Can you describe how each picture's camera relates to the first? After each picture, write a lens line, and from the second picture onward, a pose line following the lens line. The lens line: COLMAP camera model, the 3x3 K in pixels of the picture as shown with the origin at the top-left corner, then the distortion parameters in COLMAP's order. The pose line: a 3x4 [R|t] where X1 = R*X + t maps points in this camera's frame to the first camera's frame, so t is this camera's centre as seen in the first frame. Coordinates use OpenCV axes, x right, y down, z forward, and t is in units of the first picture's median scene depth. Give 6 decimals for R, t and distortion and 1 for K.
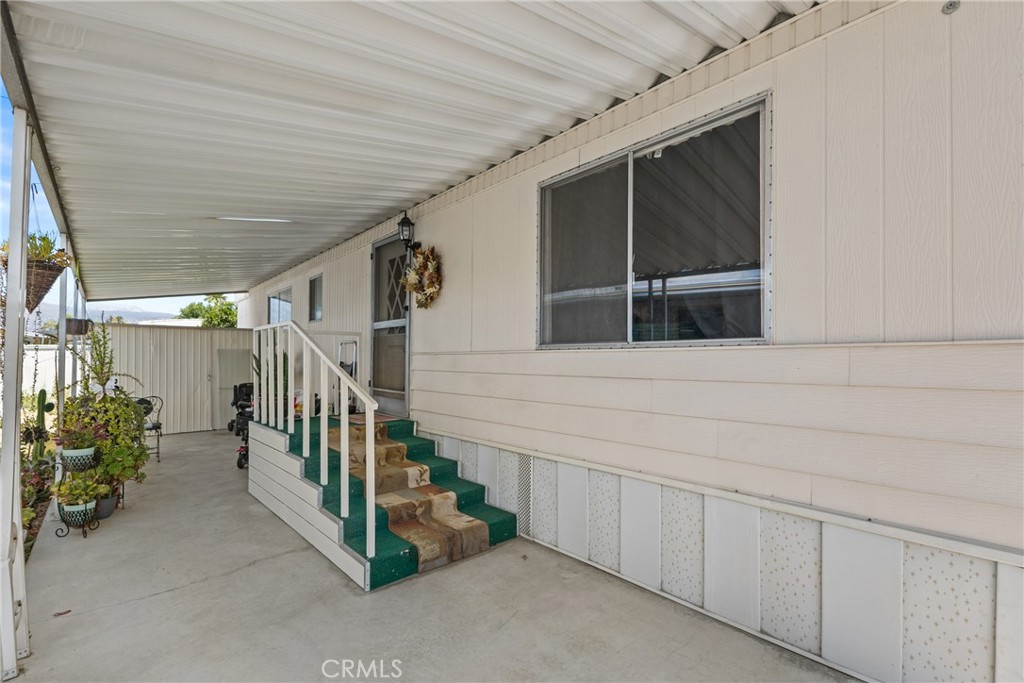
lens RADIAL K [[455.3, 0, 516.0], [0, 455.3, 362.6], [0, 0, 1]] dist [0.006697, -0.000741]
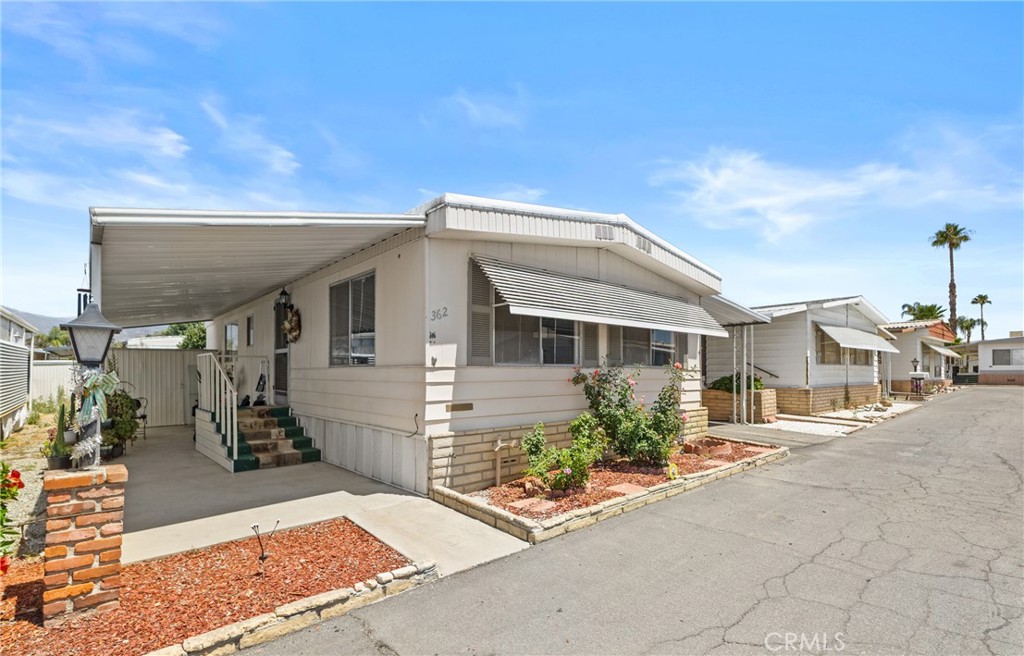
lens RADIAL K [[483.6, 0, 522.8], [0, 483.6, 371.7], [0, 0, 1]] dist [0.004274, 0.000794]
pose [[0.999907, -0.011682, -0.006984, 0.685265], [0.011704, 0.999927, 0.003098, -0.004741], [0.006947, -0.003179, 0.999971, -0.849717]]
